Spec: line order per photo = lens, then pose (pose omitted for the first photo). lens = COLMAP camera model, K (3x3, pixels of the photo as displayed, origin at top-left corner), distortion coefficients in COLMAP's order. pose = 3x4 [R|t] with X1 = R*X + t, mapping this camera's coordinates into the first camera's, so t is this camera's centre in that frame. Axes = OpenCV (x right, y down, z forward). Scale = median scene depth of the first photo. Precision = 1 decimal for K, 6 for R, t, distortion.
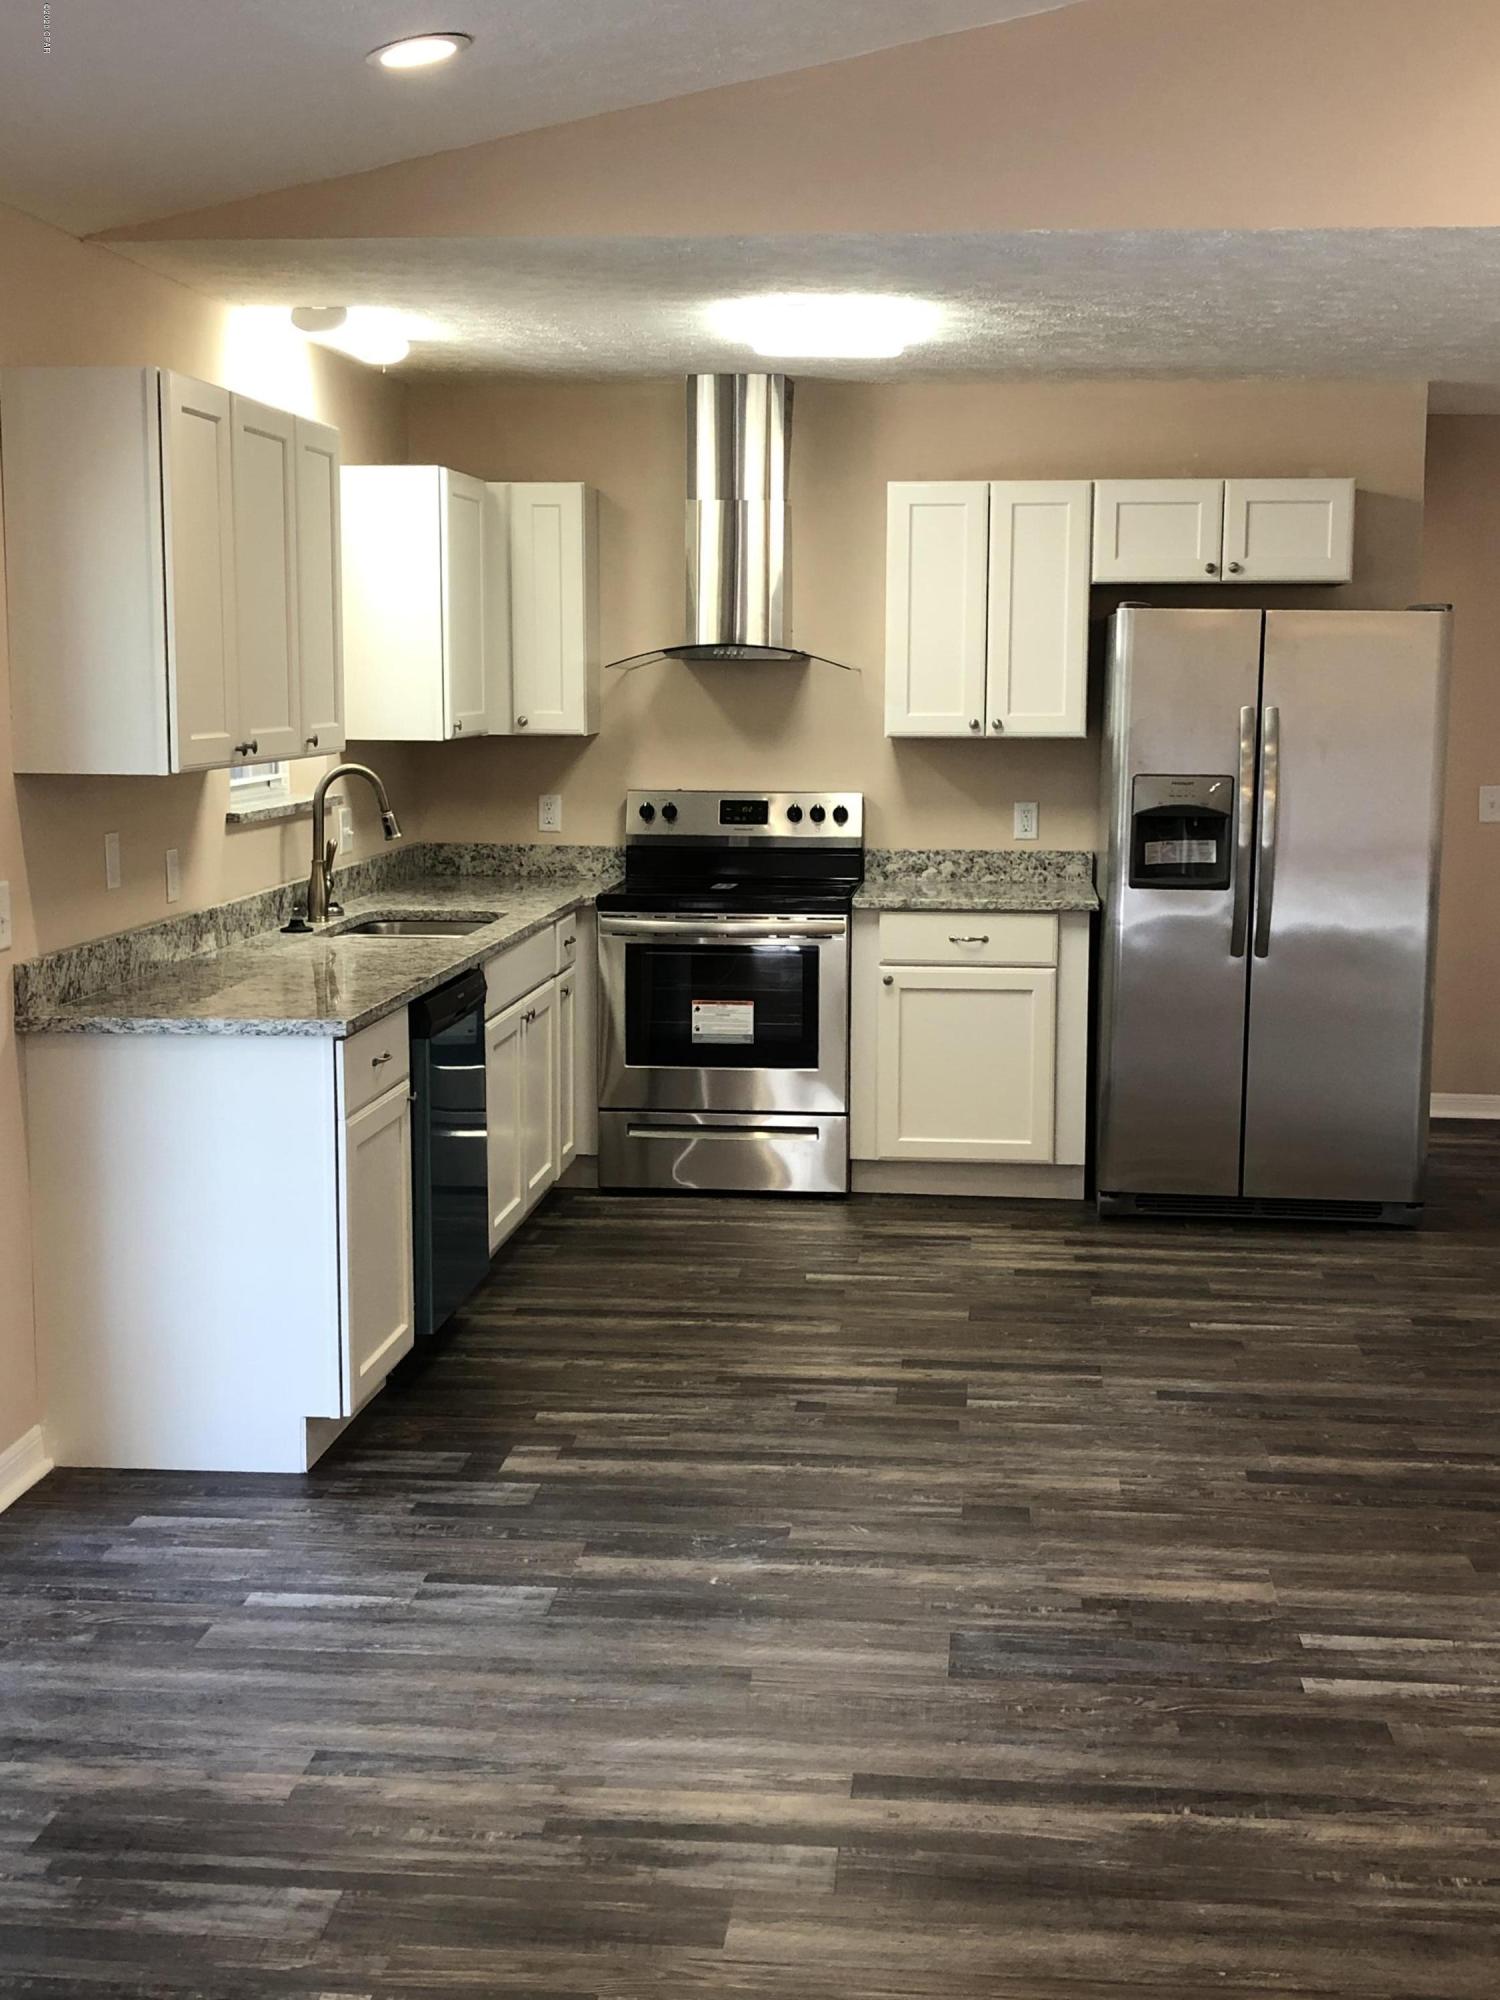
lens RADIAL K [[2528.1, 0, 750.9], [0, 2528.1, 1006.9], [0, 0, 1]] dist [0.011412, 0.000000]
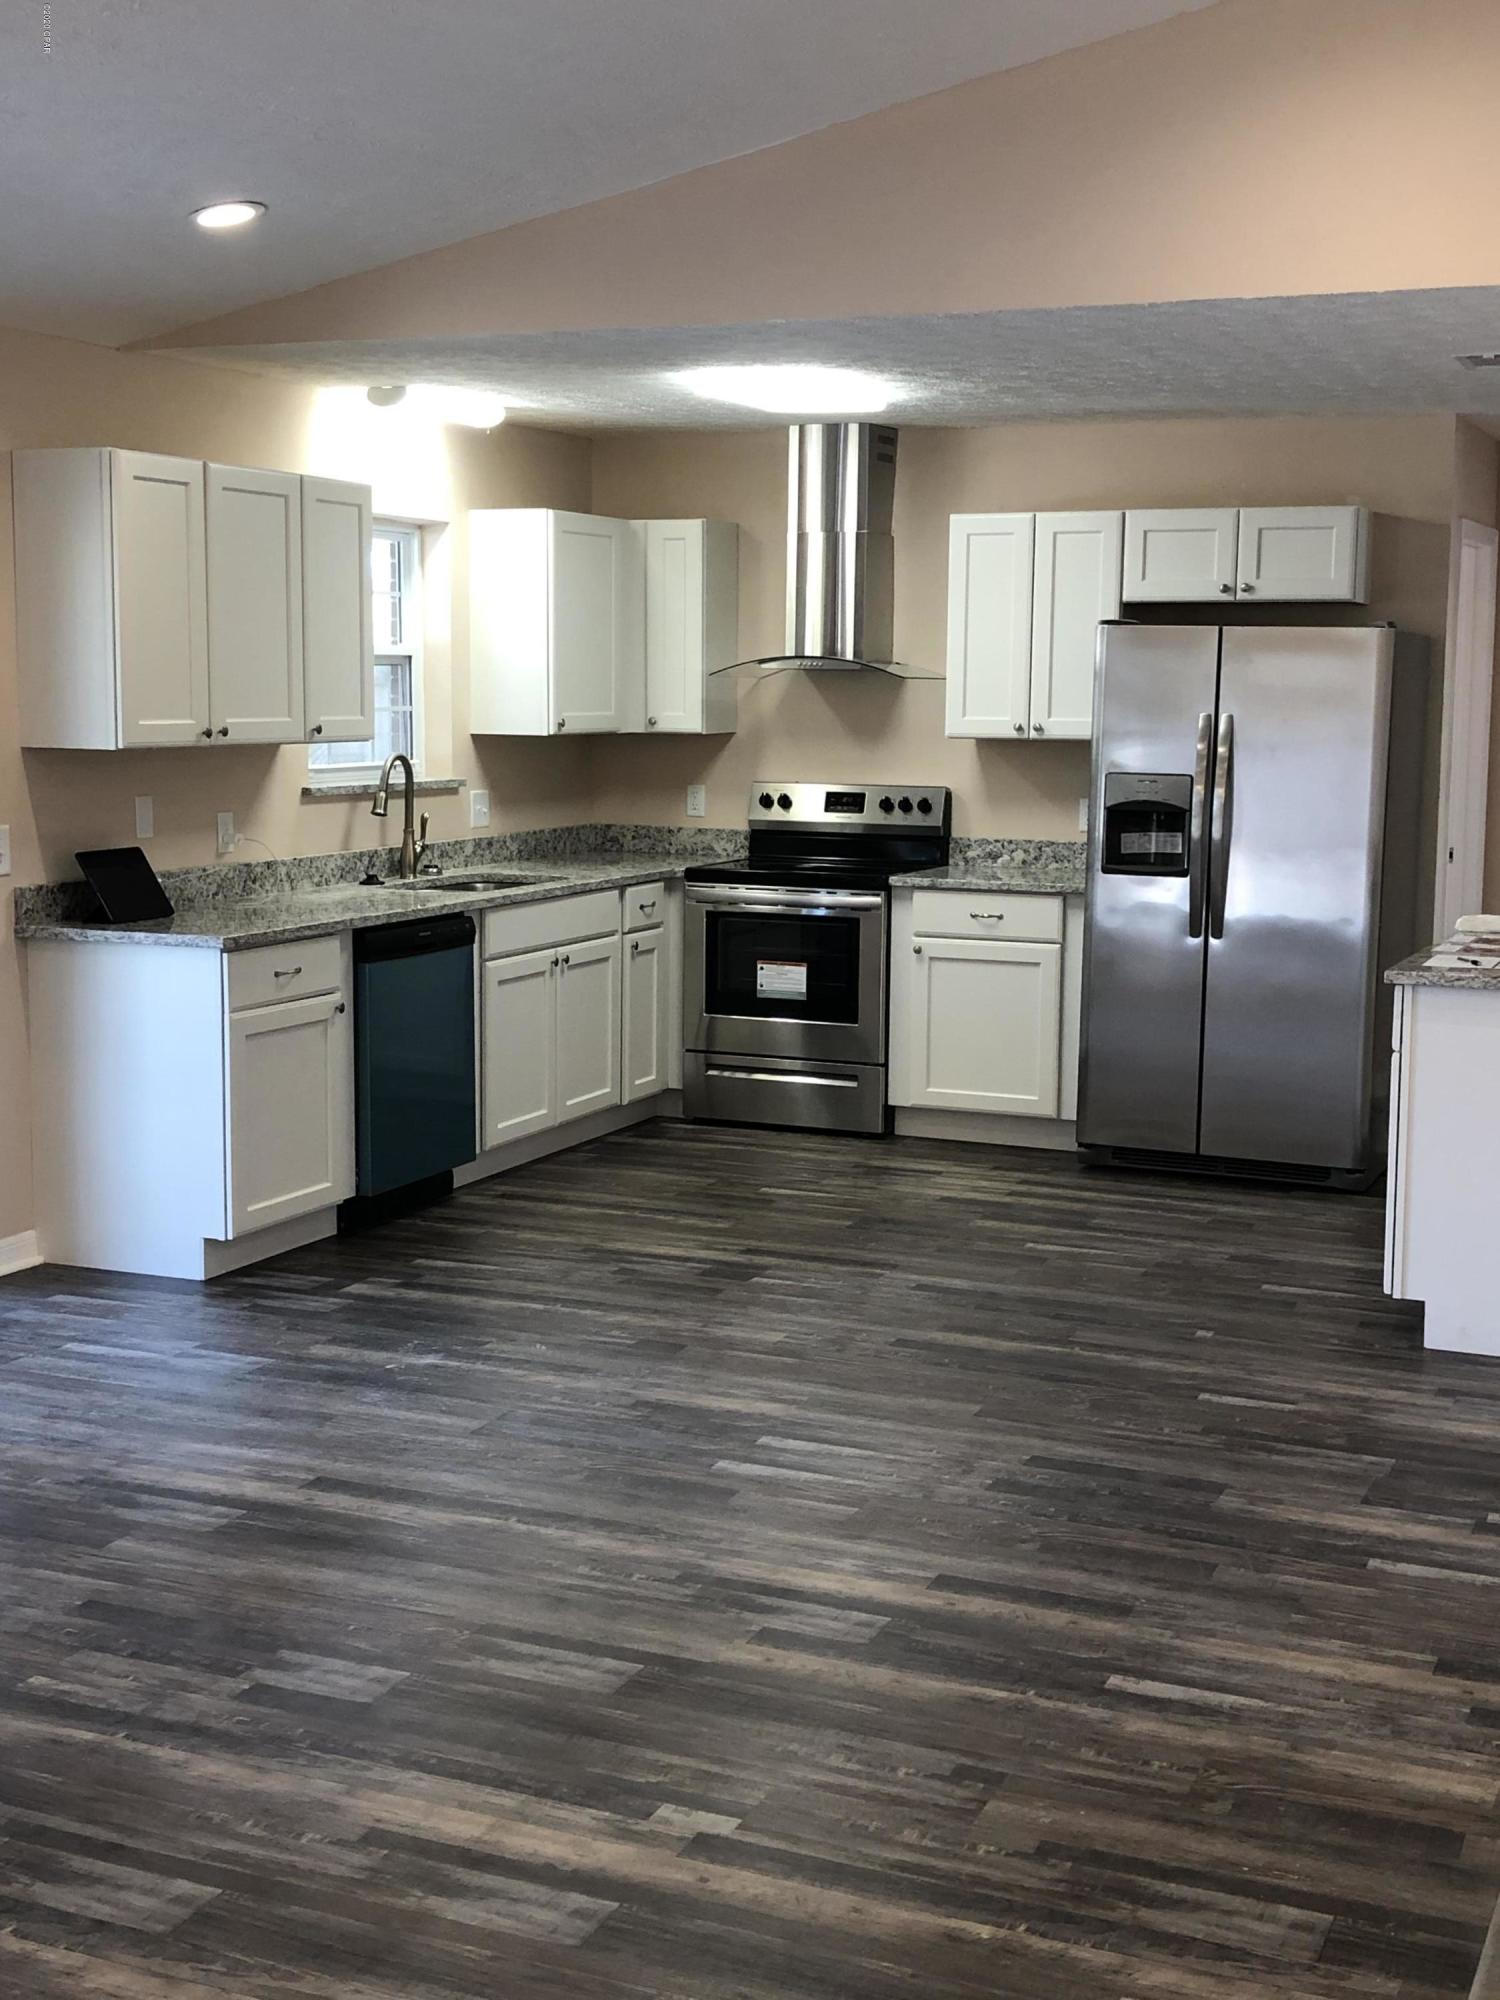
lens RADIAL K [[2549.2, 0, 751.5], [0, 2549.2, 990.7], [0, 0, 1]] dist [0.063564, 0.000000]
pose [[0.951817, 0.042644, -0.303688, 0.370616], [-0.046807, 0.998883, -0.006438, 0.021353], [0.303074, 0.020343, 0.952750, -0.139956]]
